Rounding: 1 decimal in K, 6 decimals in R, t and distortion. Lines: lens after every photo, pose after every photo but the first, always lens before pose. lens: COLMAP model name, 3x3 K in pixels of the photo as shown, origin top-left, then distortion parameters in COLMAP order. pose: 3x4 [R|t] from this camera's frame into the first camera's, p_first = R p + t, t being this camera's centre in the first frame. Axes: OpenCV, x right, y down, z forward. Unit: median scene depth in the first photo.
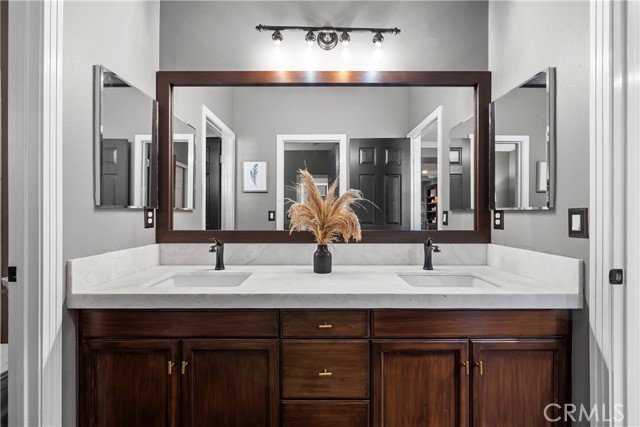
lens RADIAL K [[254.8, 0, 320.7], [0, 254.8, 213.7], [0, 0, 1]] dist [-0.003031, -0.000379]
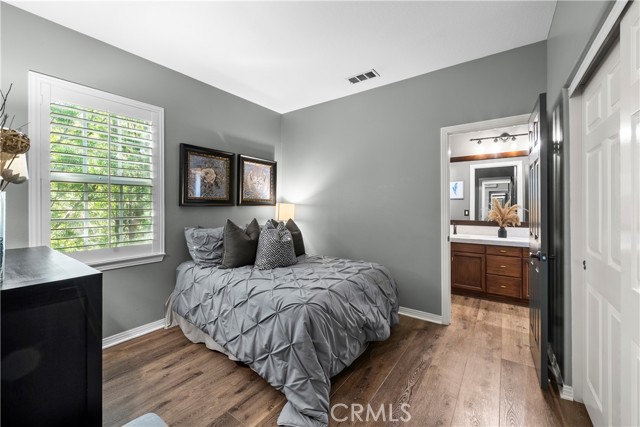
lens RADIAL K [[254.8, 0, 314.7], [0, 254.8, 203.2], [0, 0, 1]] dist [-0.003031, -0.000379]
pose [[0.800205, -0.004544, -0.599710, 0.033431], [0.000860, 0.999979, -0.006429, -0.101045], [0.599726, 0.004629, 0.800192, -2.178068]]
